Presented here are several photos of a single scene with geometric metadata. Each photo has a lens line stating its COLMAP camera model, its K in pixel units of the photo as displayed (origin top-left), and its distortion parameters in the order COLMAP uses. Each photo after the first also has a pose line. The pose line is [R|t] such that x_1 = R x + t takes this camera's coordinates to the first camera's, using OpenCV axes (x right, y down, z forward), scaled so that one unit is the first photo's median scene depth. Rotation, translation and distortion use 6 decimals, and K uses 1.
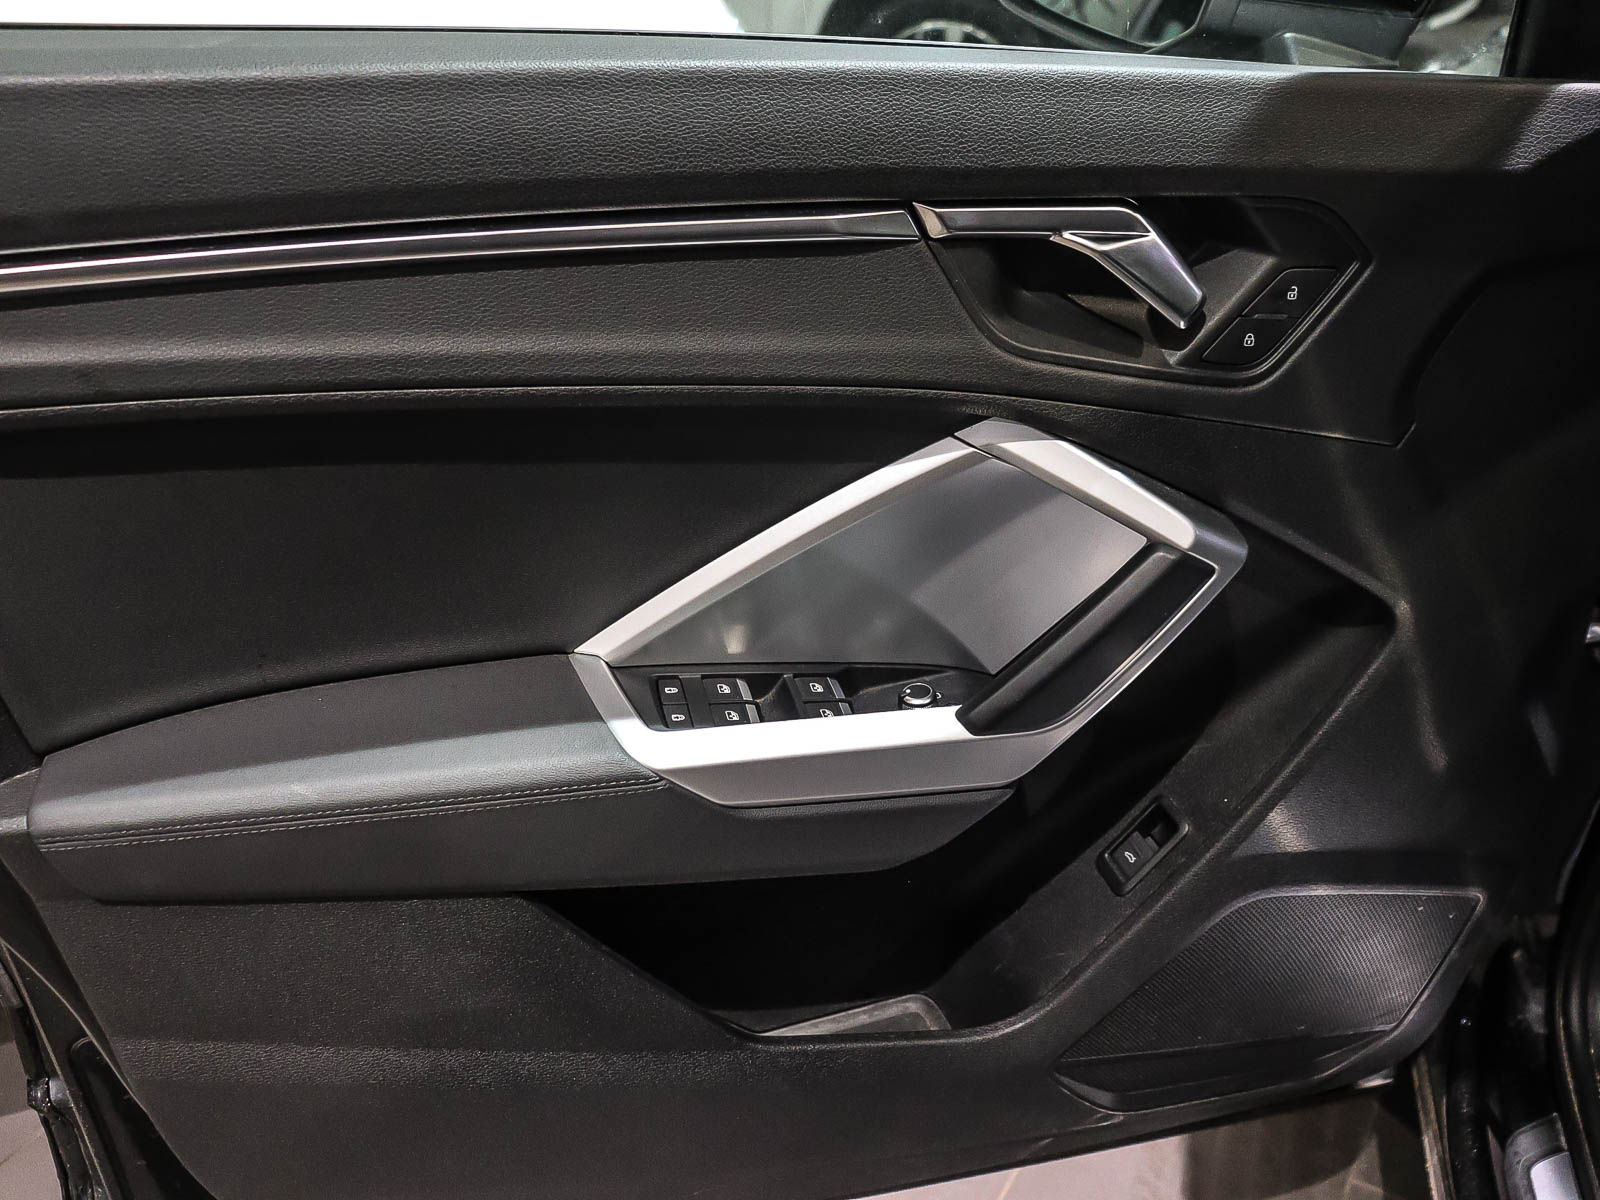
lens RADIAL K [[1454.6, 0, 800.0], [0, 1454.6, 600.0], [0, 0, 1]] dist [-0.190088, 0.163201]
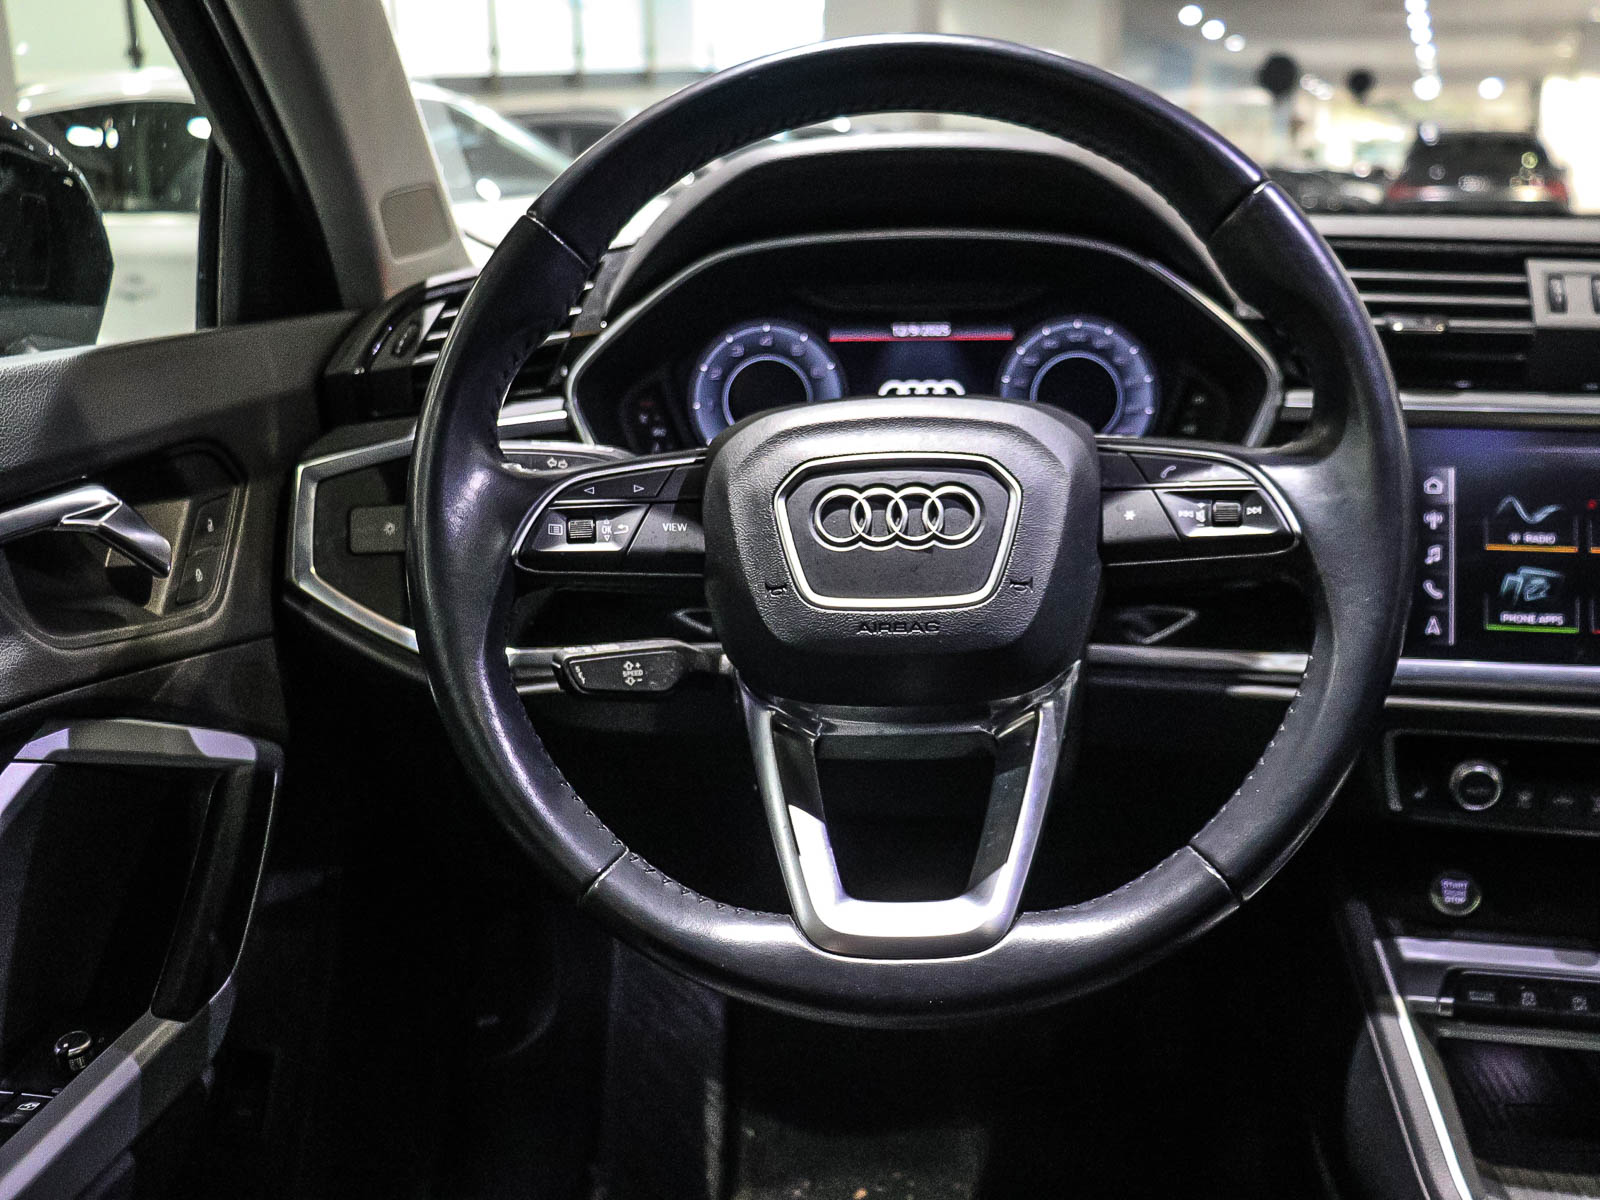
lens RADIAL K [[1454.6, 0, 800.0], [0, 1454.6, 600.0], [0, 0, 1]] dist [-0.190088, 0.163201]
pose [[0.312311, -0.276547, 0.908836, -0.541053], [0.468037, 0.877314, 0.106120, -0.064181], [-0.826682, 0.392226, 0.403429, 0.180466]]
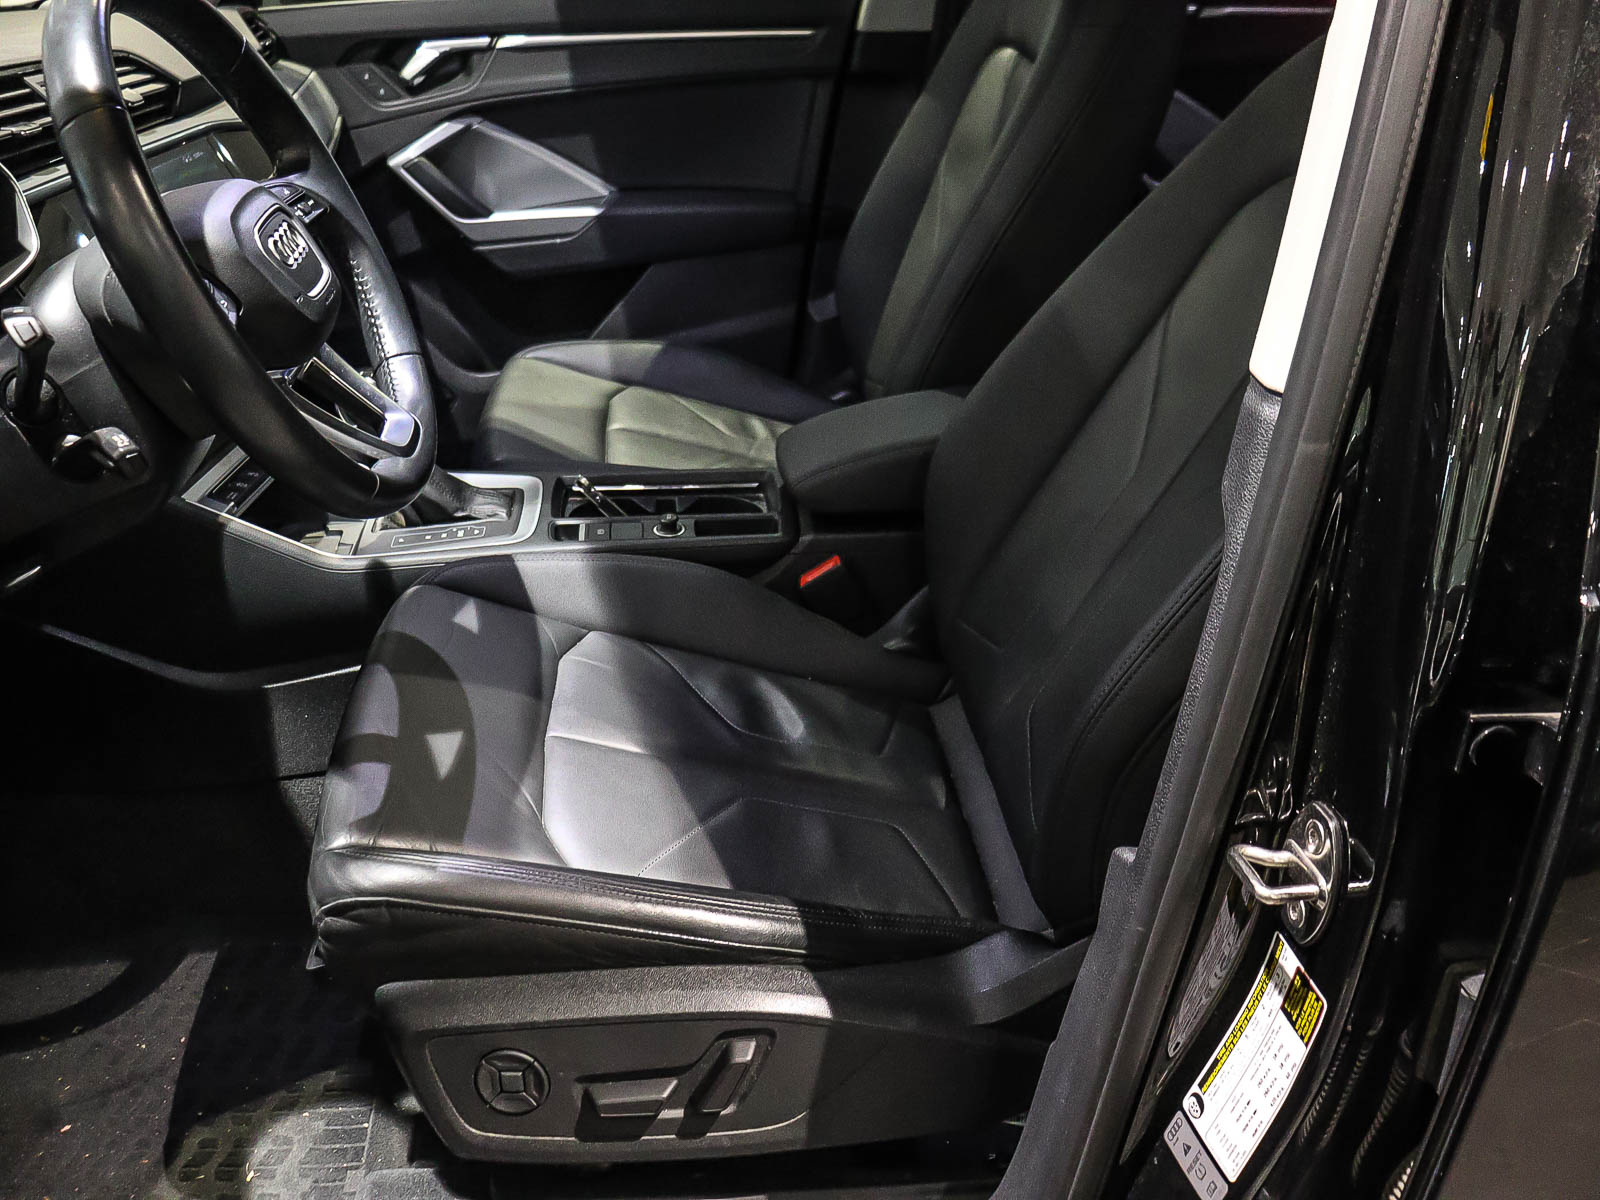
lens RADIAL K [[1454.6, 0, 800.0], [0, 1454.6, 600.0], [0, 0, 1]] dist [-0.190088, 0.163201]
pose [[-0.994168, -0.045766, 0.097652, -0.425757], [0.054096, 0.571708, 0.818672, -0.918924], [-0.093296, 0.819179, -0.565898, 1.495518]]
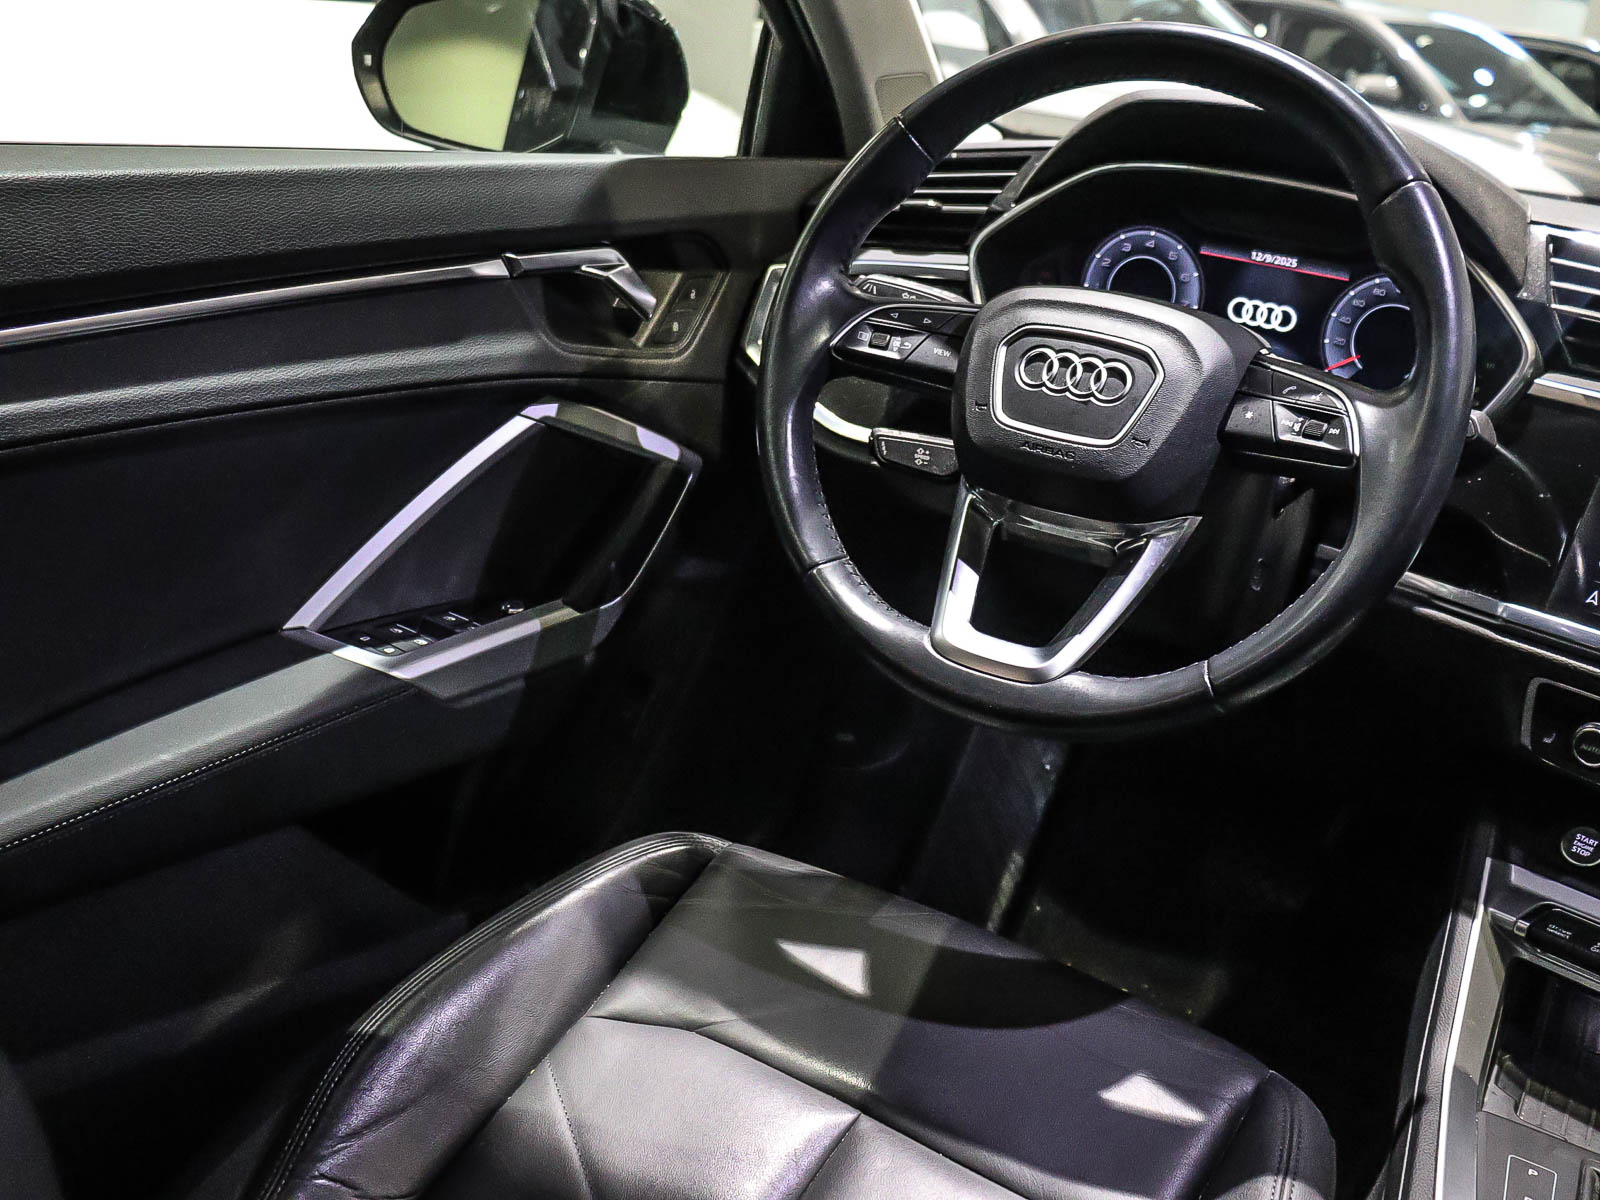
lens RADIAL K [[1454.6, 0, 800.0], [0, 1454.6, 600.0], [0, 0, 1]] dist [-0.190088, 0.163201]
pose [[0.714390, -0.210809, 0.667238, -0.712282], [0.249423, 0.967623, 0.038665, 0.081641], [-0.653785, 0.138802, 0.743841, -0.230984]]
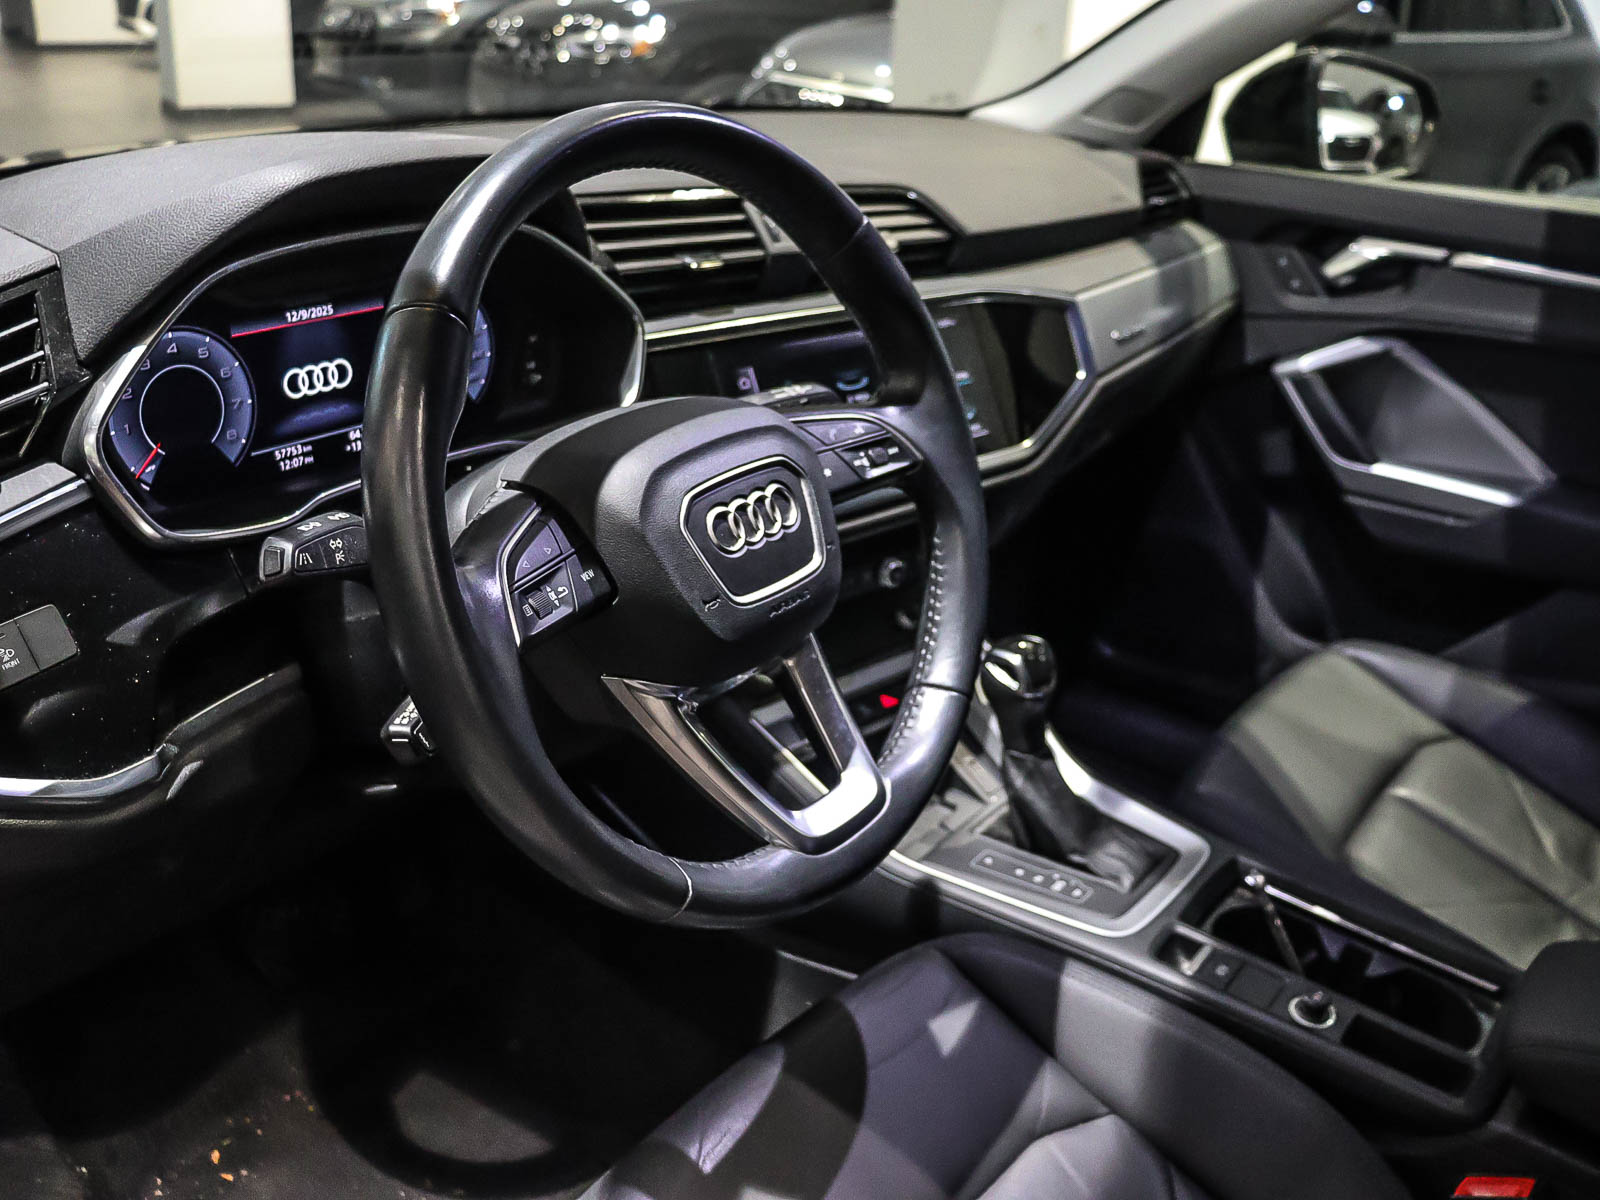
lens RADIAL K [[1454.6, 0, 800.0], [0, 1454.6, 600.0], [0, 0, 1]] dist [-0.190088, 0.163201]
pose [[-0.645478, -0.353140, 0.677237, -0.503877], [0.297170, 0.700708, 0.648613, -0.613635], [-0.703597, 0.619920, -0.347349, 0.822030]]
